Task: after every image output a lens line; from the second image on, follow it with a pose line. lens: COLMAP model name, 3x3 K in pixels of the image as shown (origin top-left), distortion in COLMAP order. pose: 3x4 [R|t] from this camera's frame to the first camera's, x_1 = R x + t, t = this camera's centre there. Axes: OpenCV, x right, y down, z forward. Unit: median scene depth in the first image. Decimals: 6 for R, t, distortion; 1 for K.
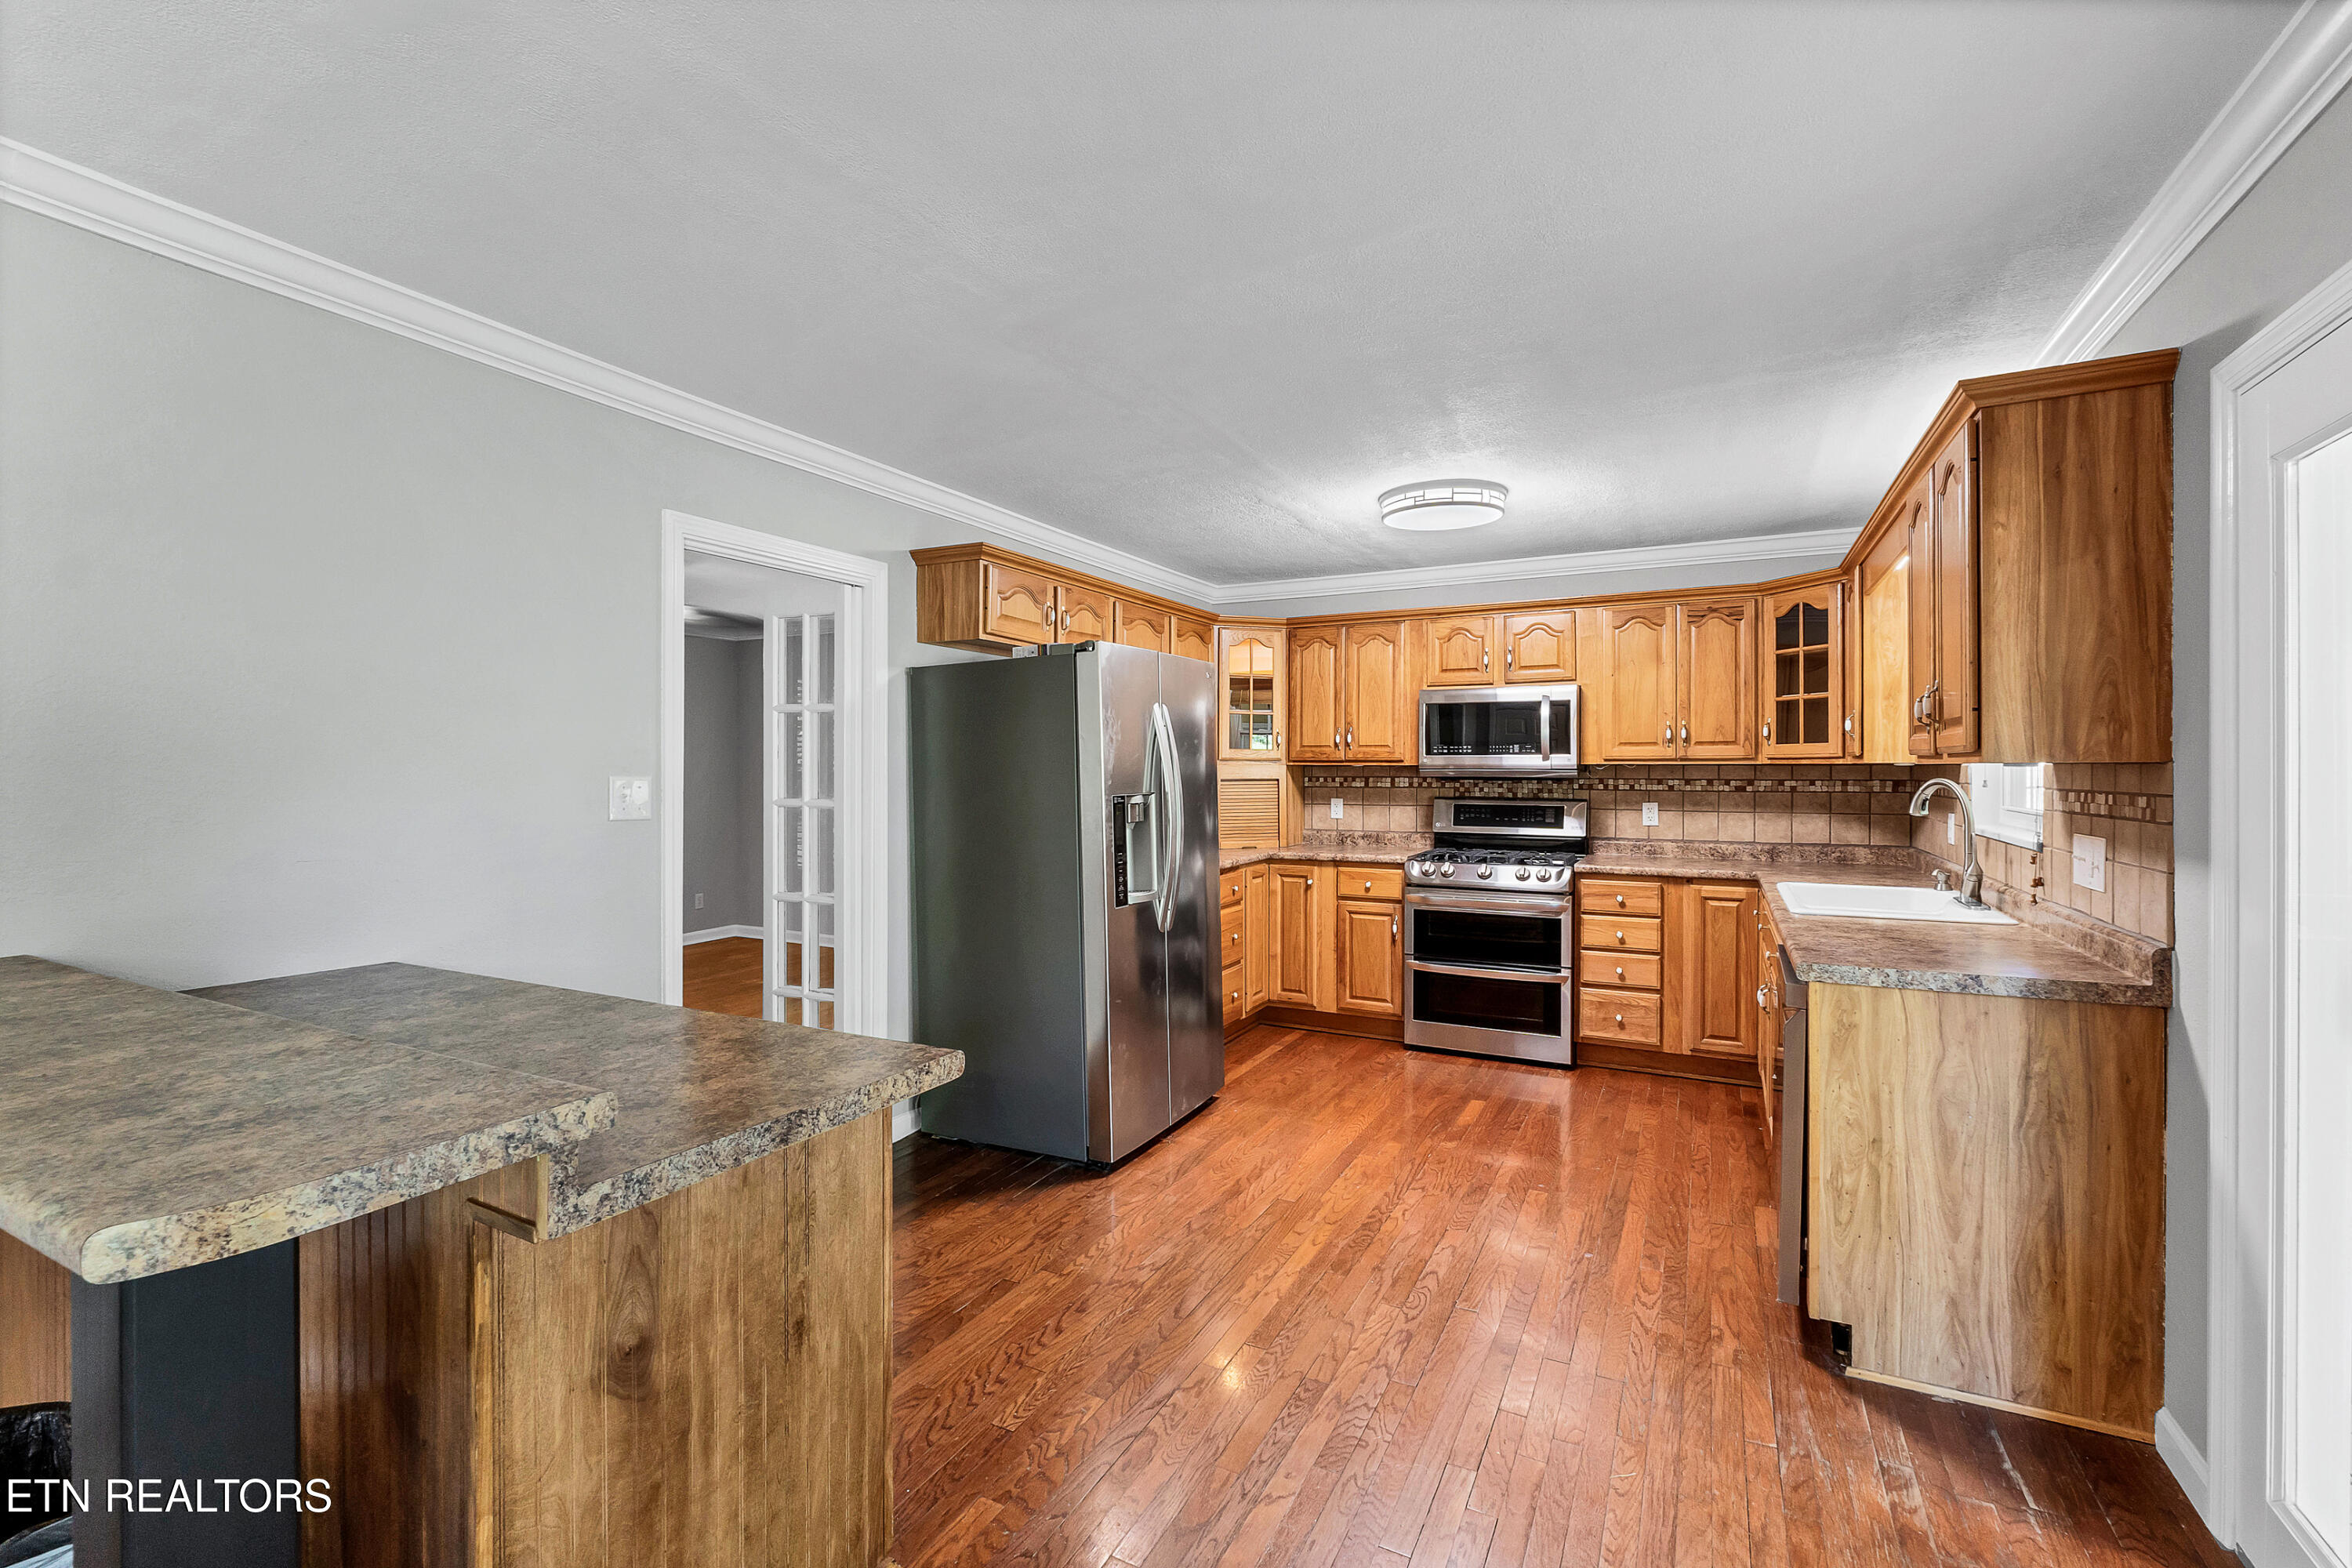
lens RADIAL K [[1048.2, 0, 1205.3], [0, 1048.2, 764.5], [0, 0, 1]] dist [-0.008099, 0.000482]
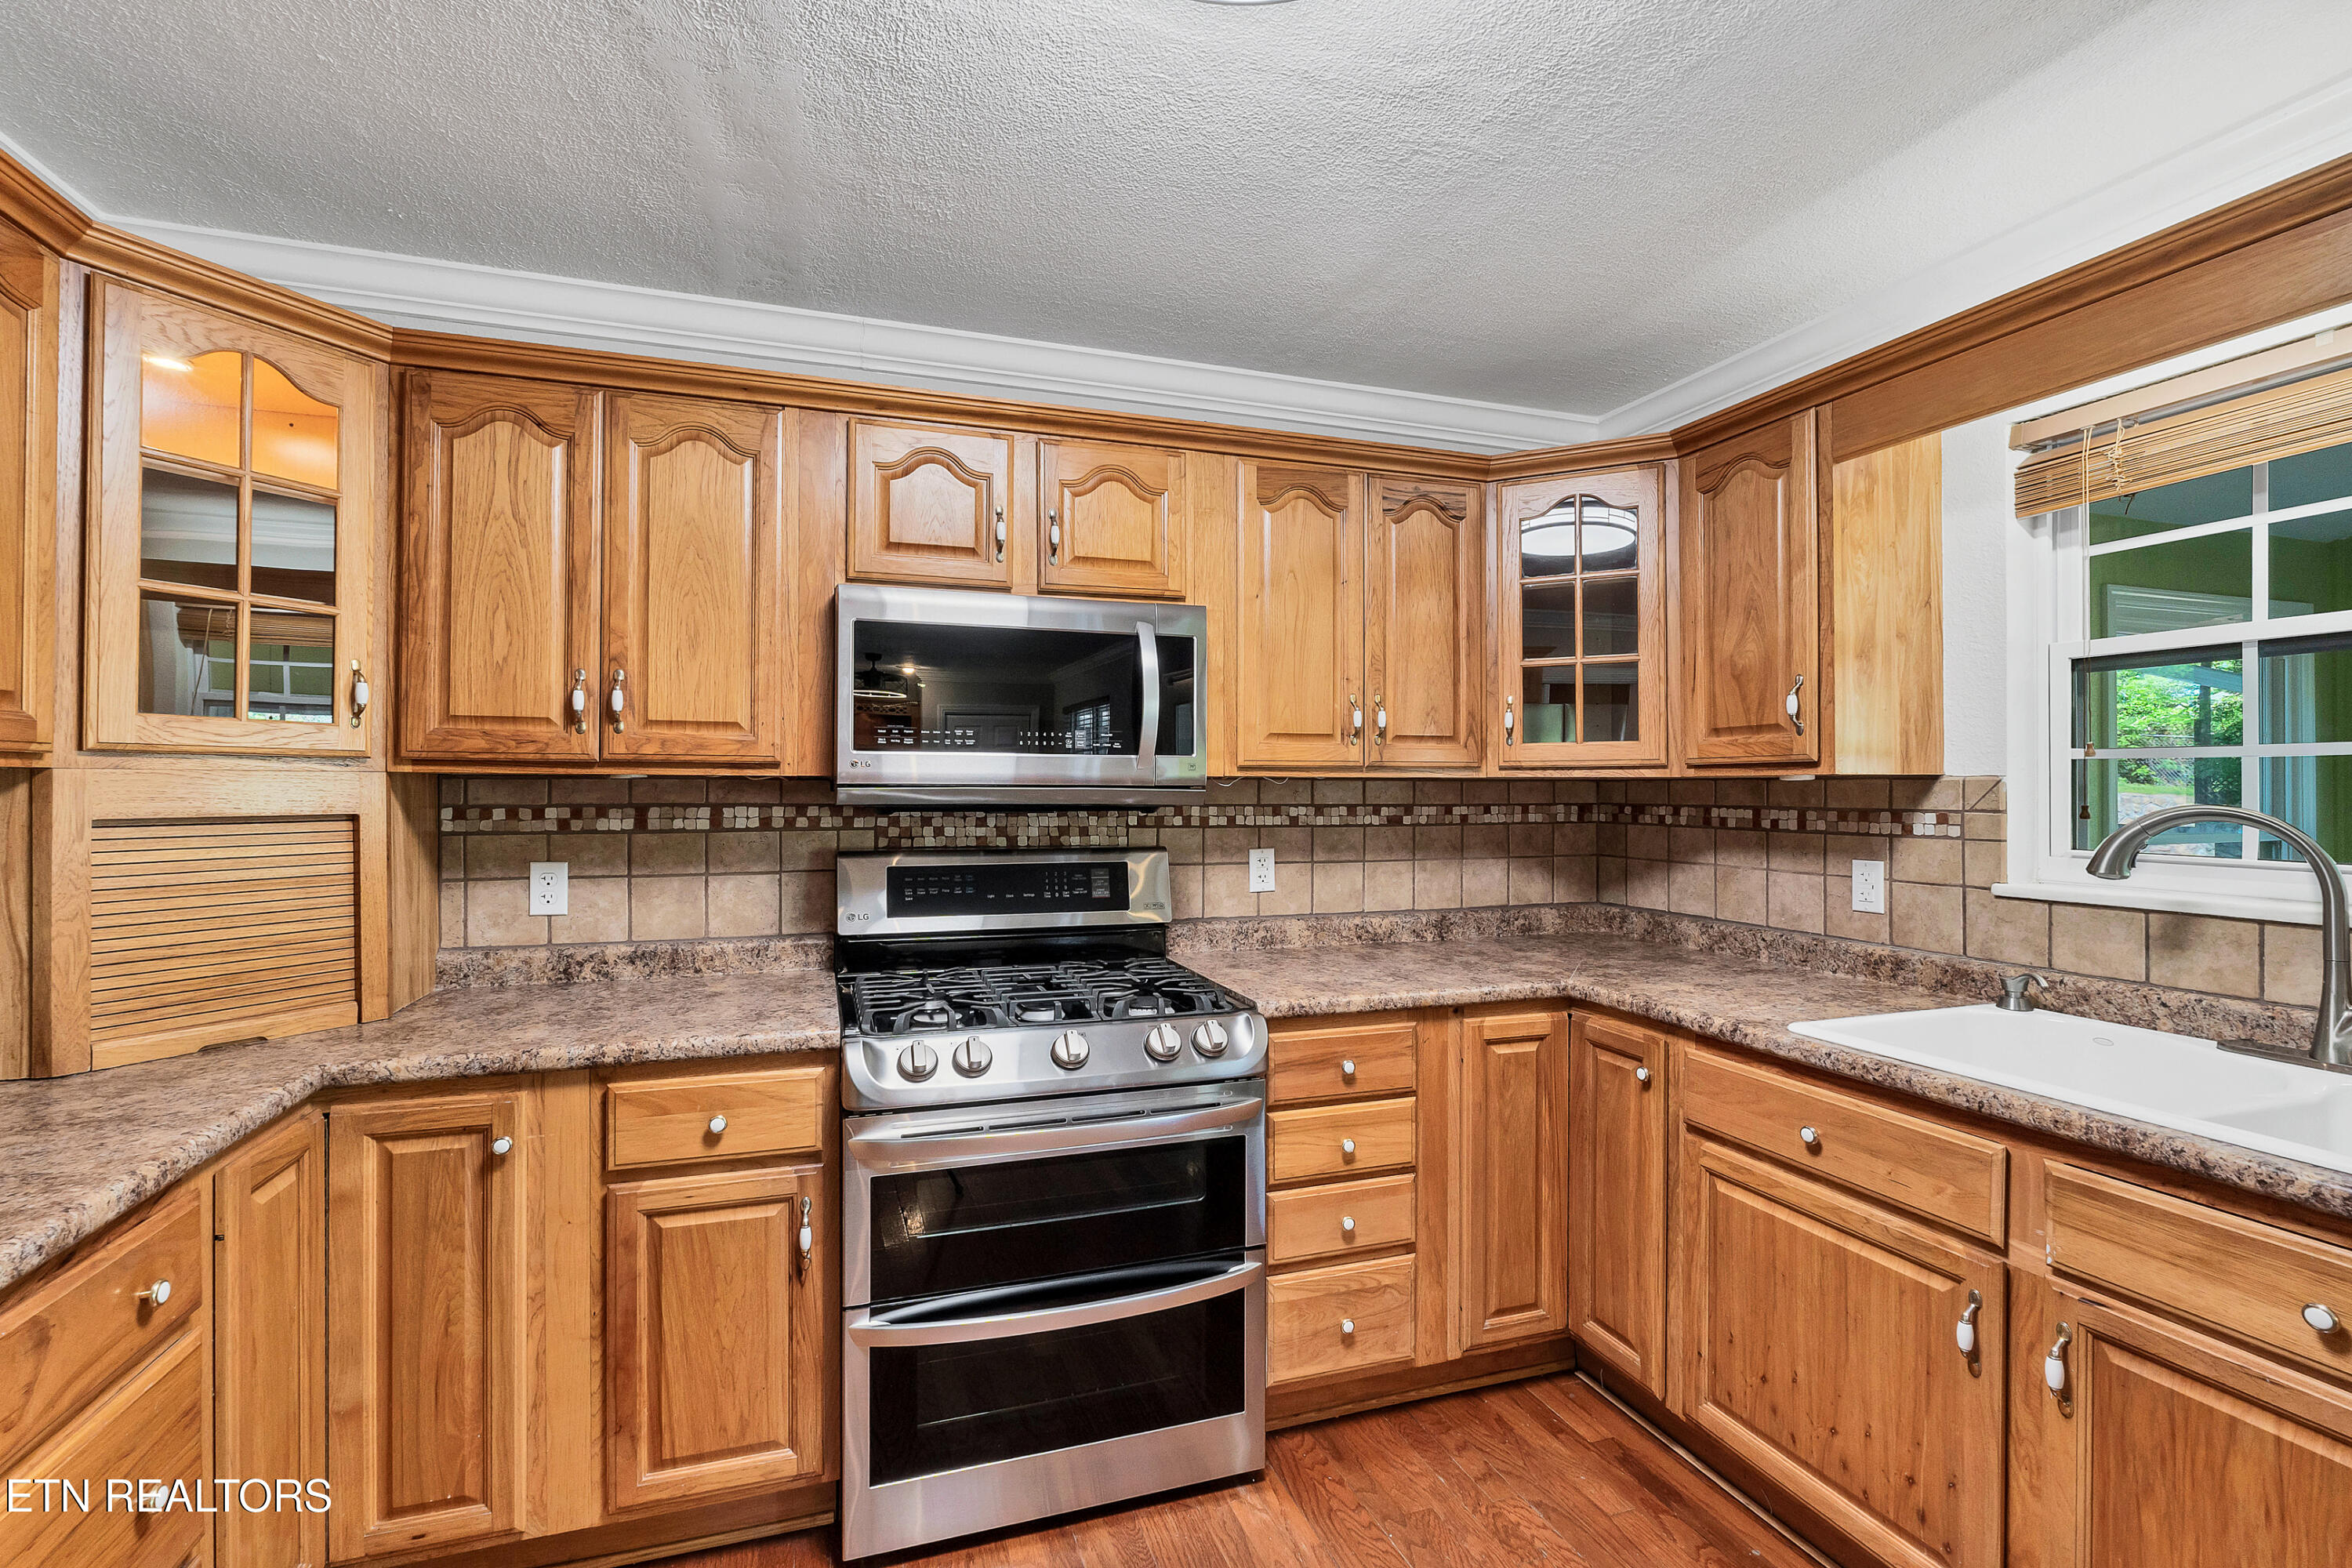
lens RADIAL K [[1048.2, 0, 1233.0], [0, 1048.2, 780.7], [0, 0, 1]] dist [-0.008099, 0.000482]
pose [[0.685428, 0.005524, 0.728120, 0.024871], [-0.002988, 0.999984, -0.004774, 0.004501], [-0.728134, 0.001097, 0.685433, 0.706149]]
